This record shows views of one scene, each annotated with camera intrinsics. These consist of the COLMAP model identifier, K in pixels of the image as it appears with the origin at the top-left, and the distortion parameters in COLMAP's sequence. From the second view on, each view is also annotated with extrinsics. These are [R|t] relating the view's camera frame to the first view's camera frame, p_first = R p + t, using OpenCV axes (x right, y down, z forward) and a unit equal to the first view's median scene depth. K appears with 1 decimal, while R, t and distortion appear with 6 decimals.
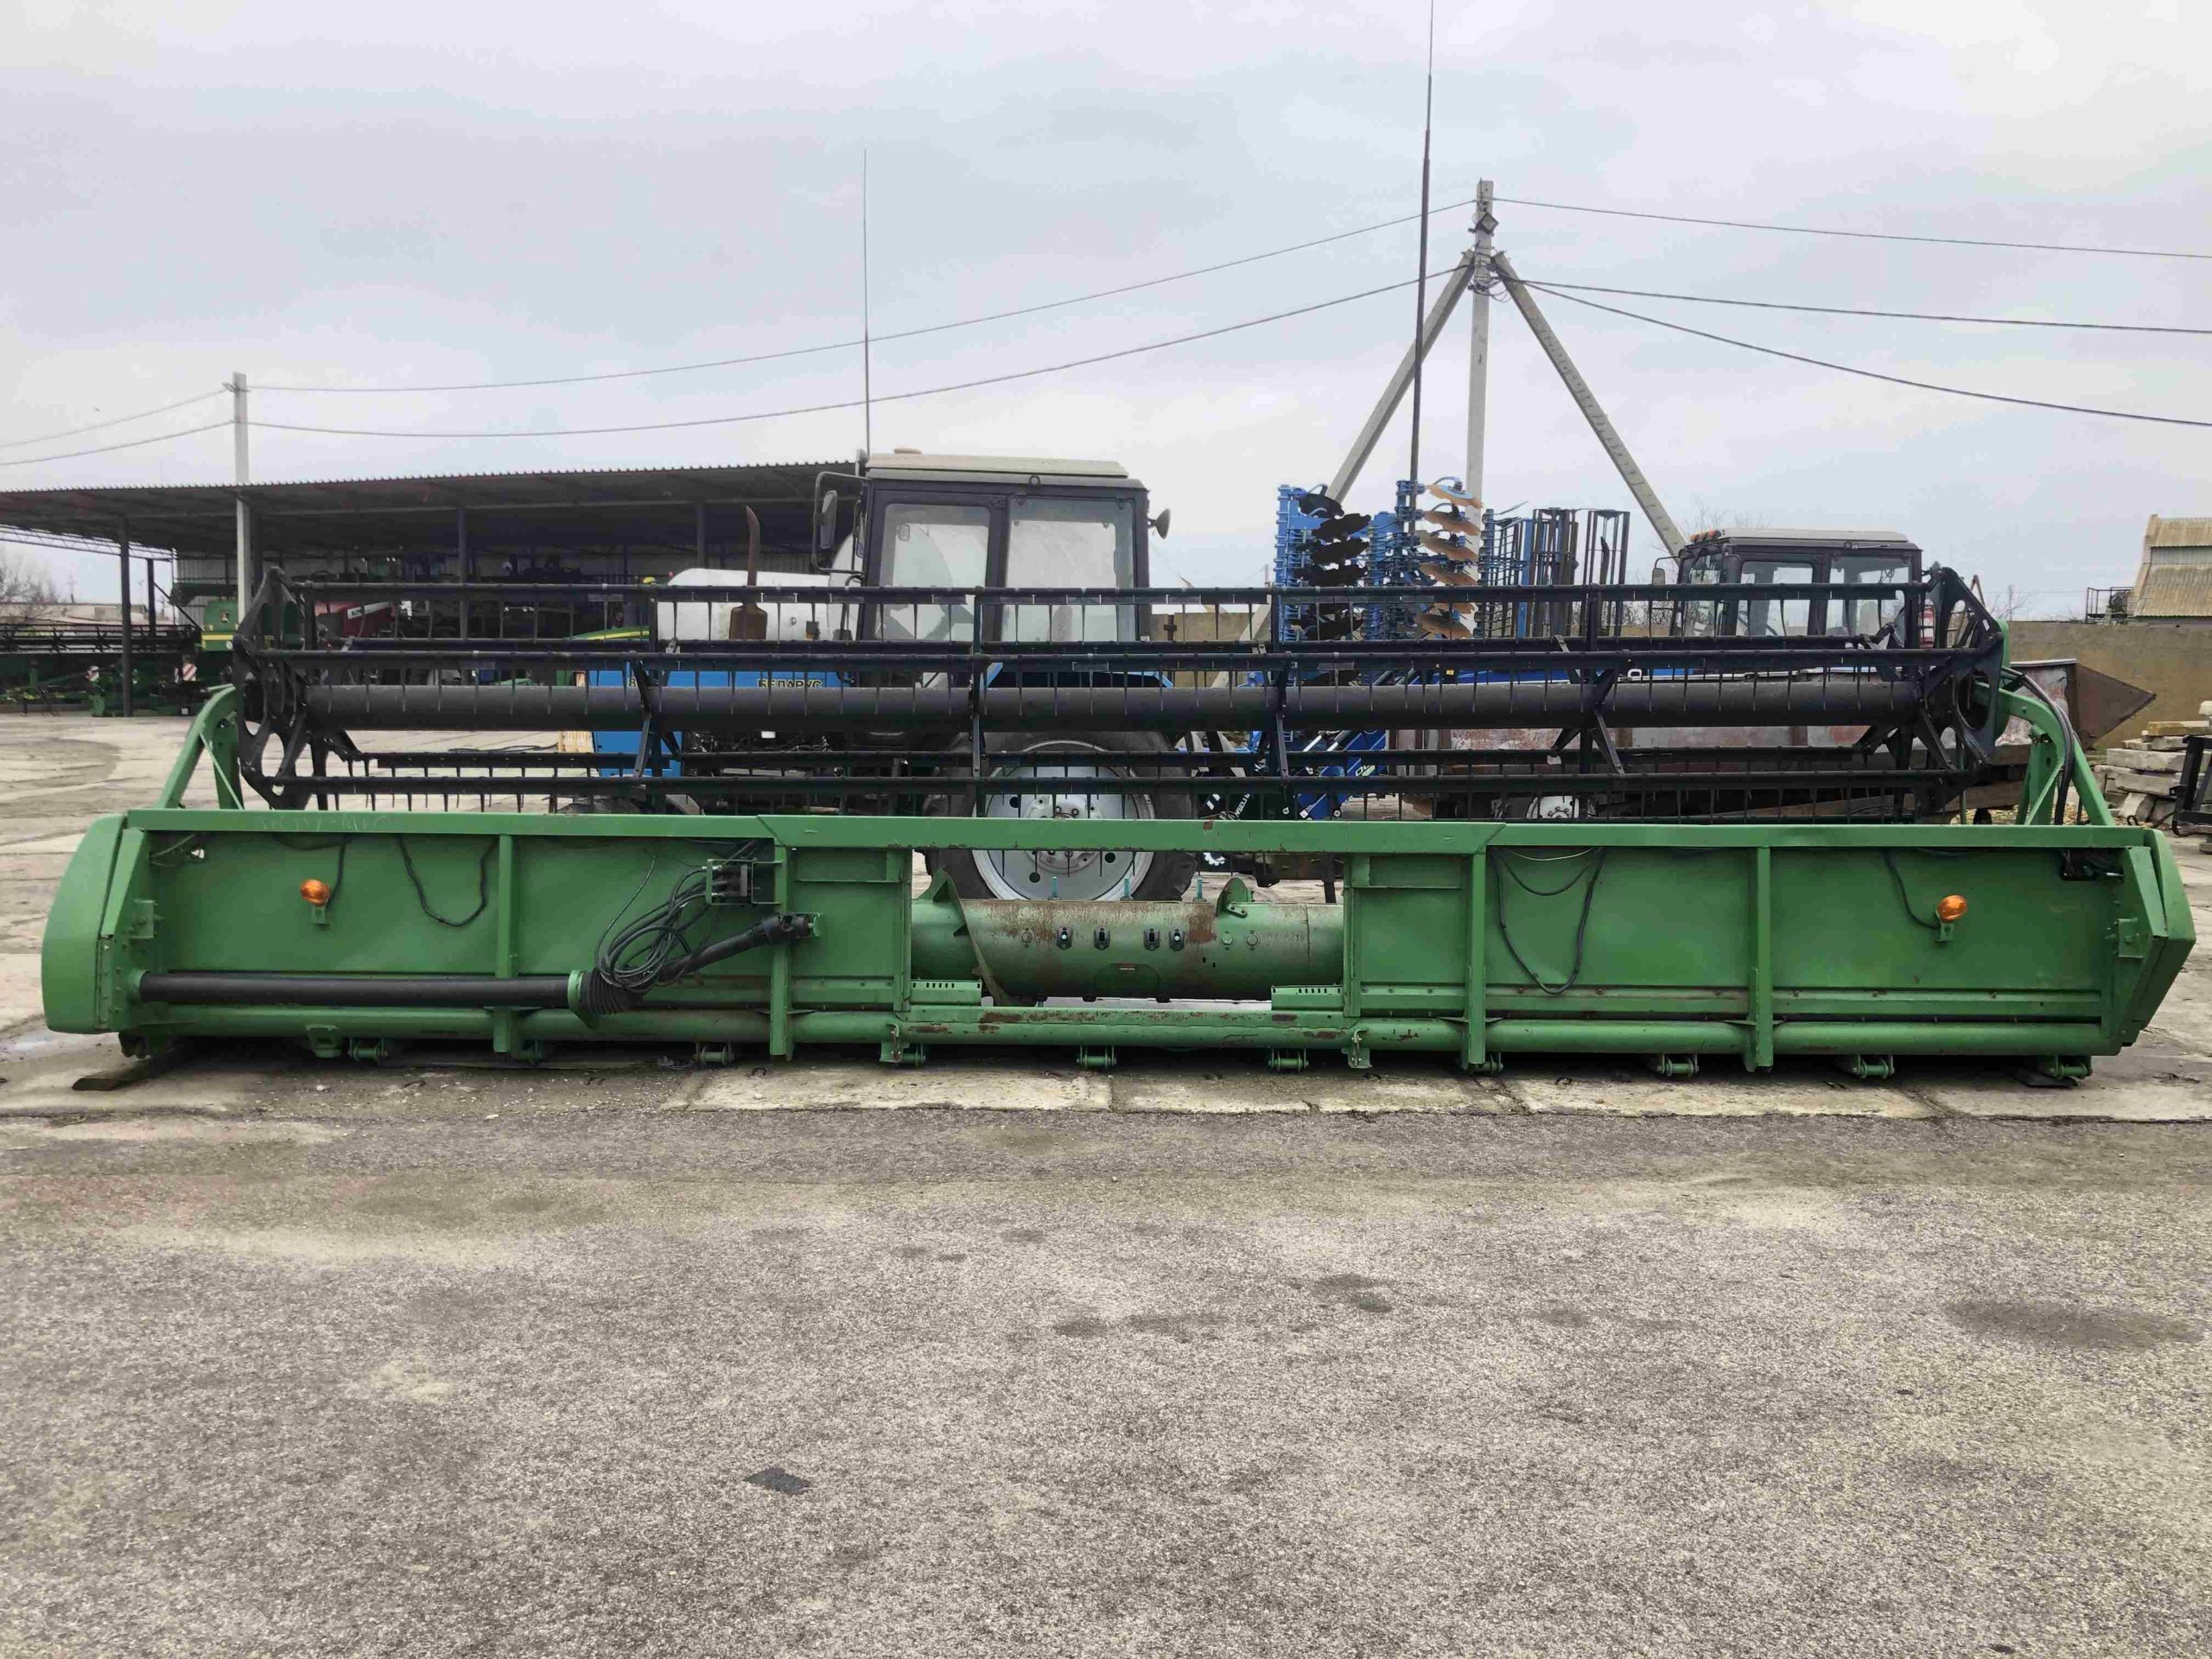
lens RADIAL K [[1756.1, 0, 1106.0], [0, 1756.1, 829.5], [0, 0, 1]] dist [0.067501, -0.109201]
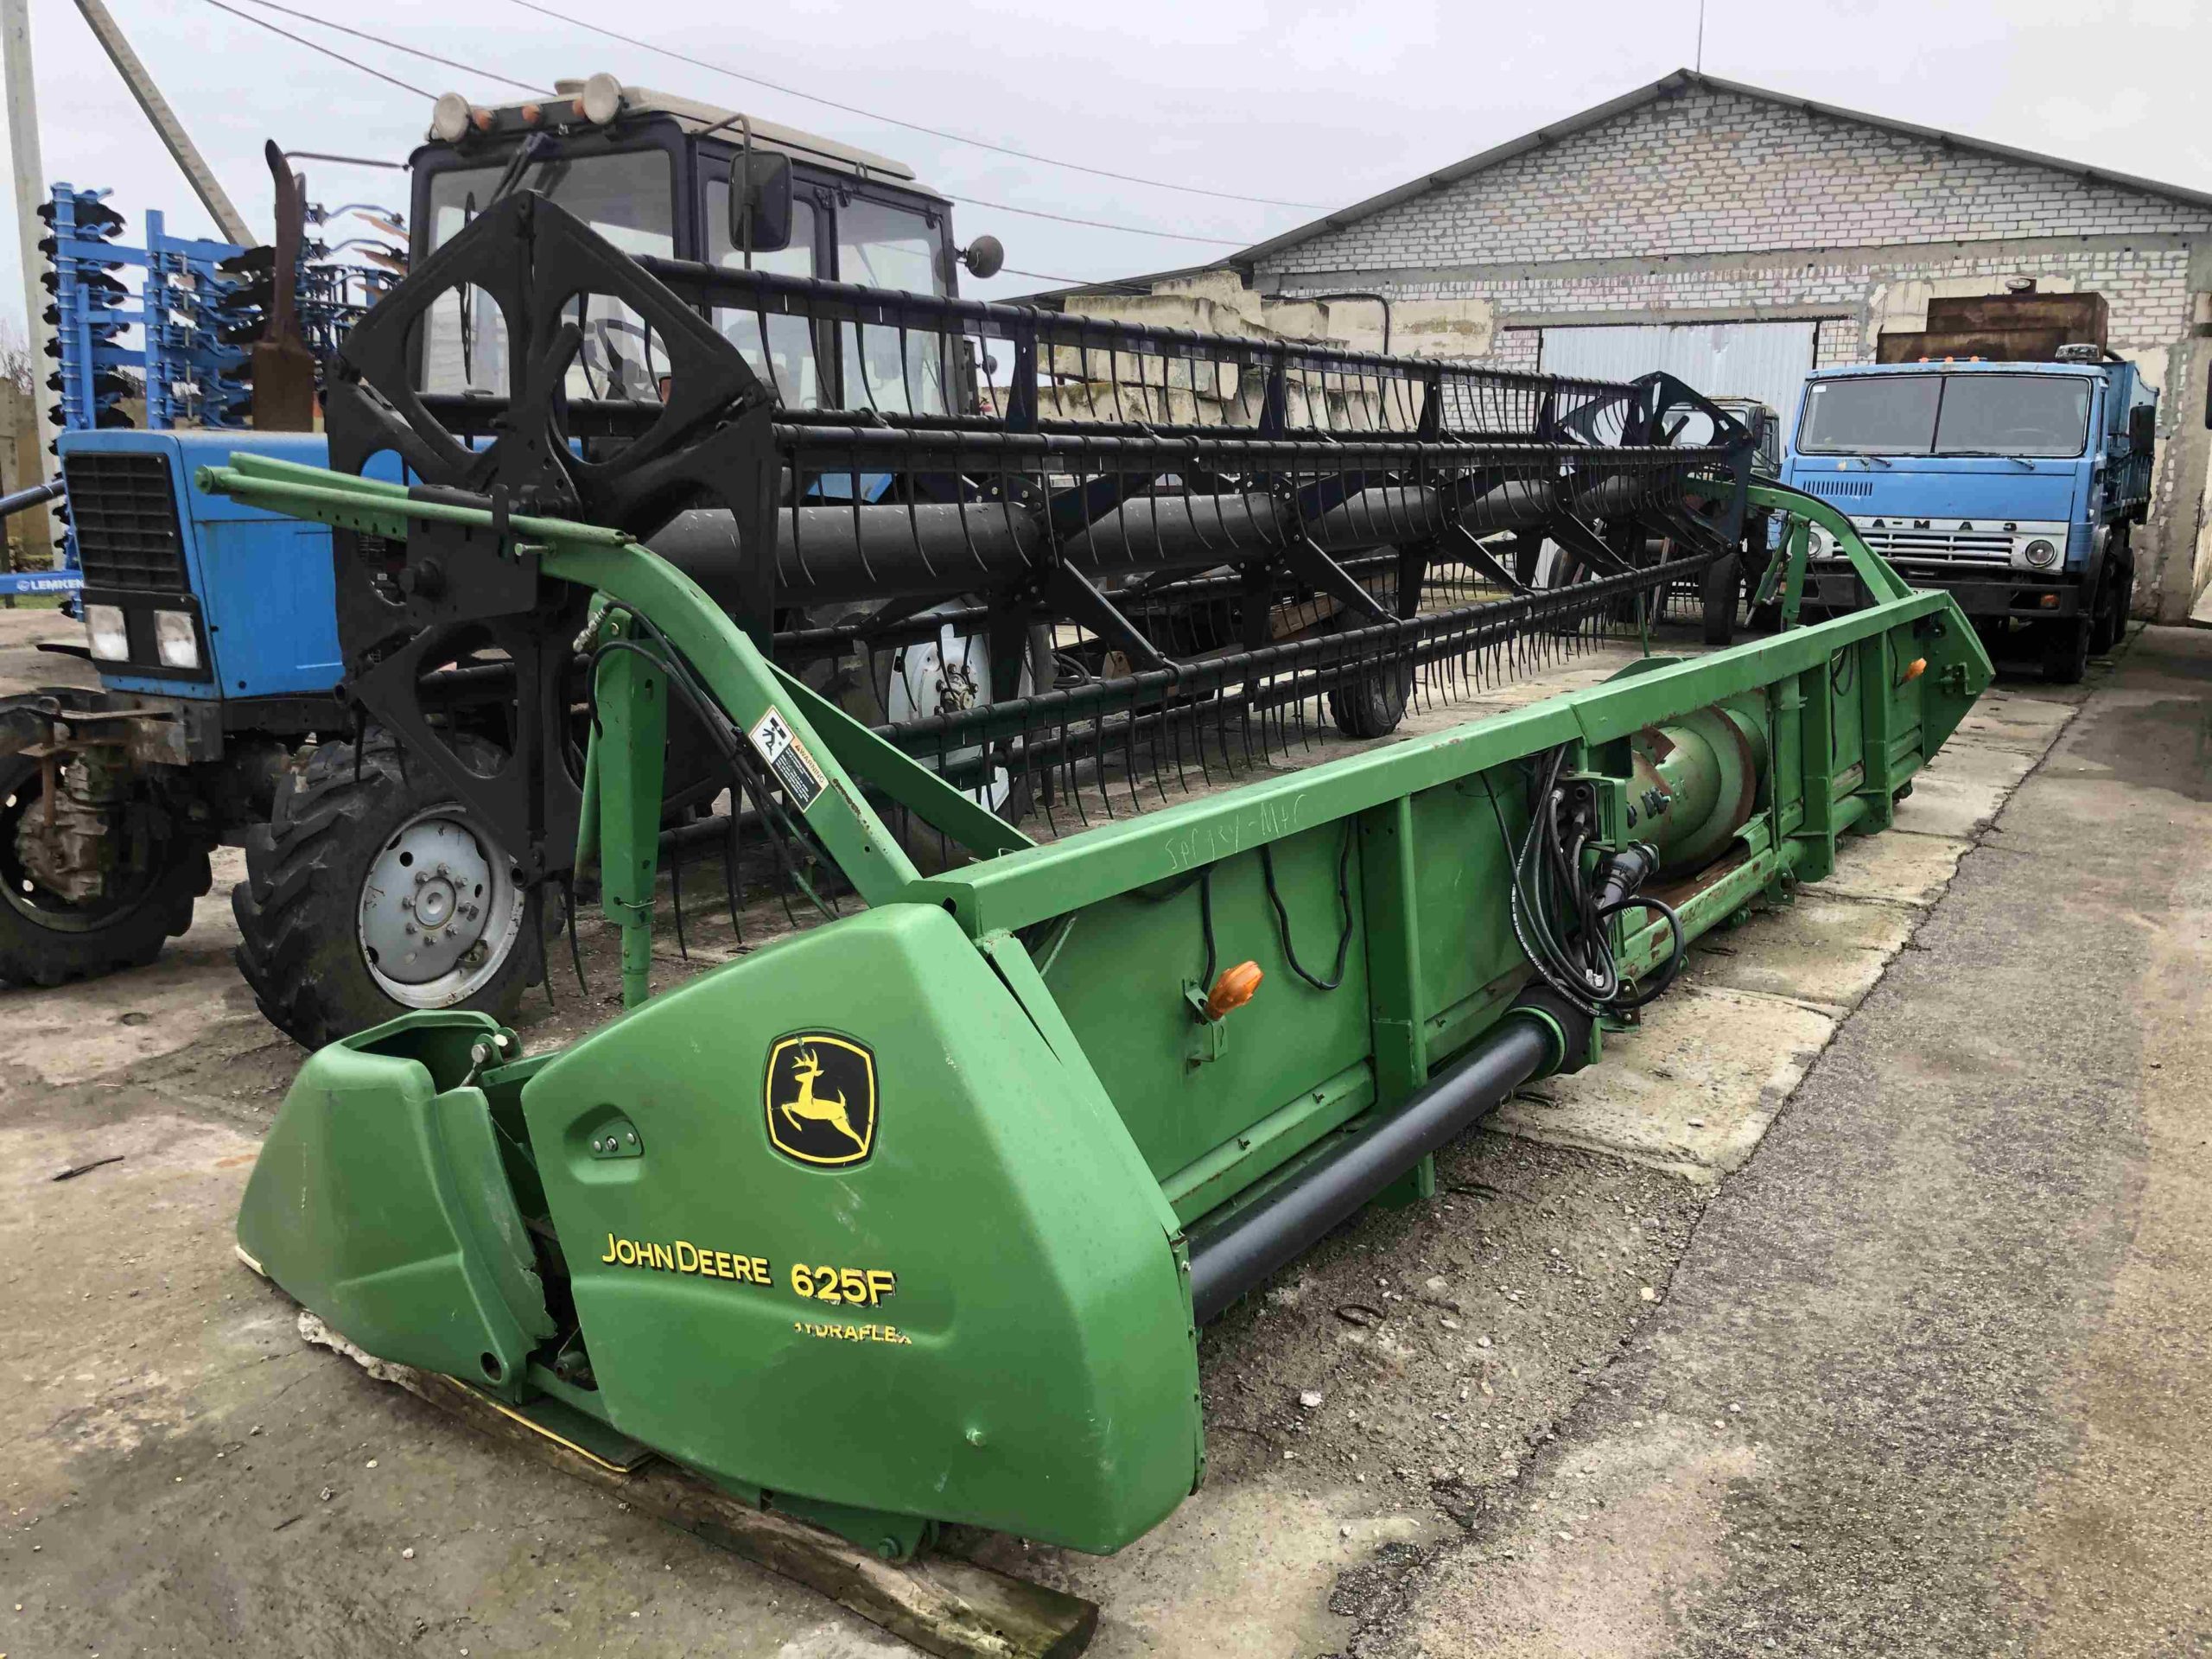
lens RADIAL K [[1756.1, 0, 1106.0], [0, 1756.1, 829.5], [0, 0, 1]] dist [0.067501, -0.109201]
pose [[0.554540, -0.163660, 0.815905, -0.893734], [0.069890, 0.986165, 0.150310, -0.074250], [-0.829217, -0.026329, 0.558306, 0.872210]]
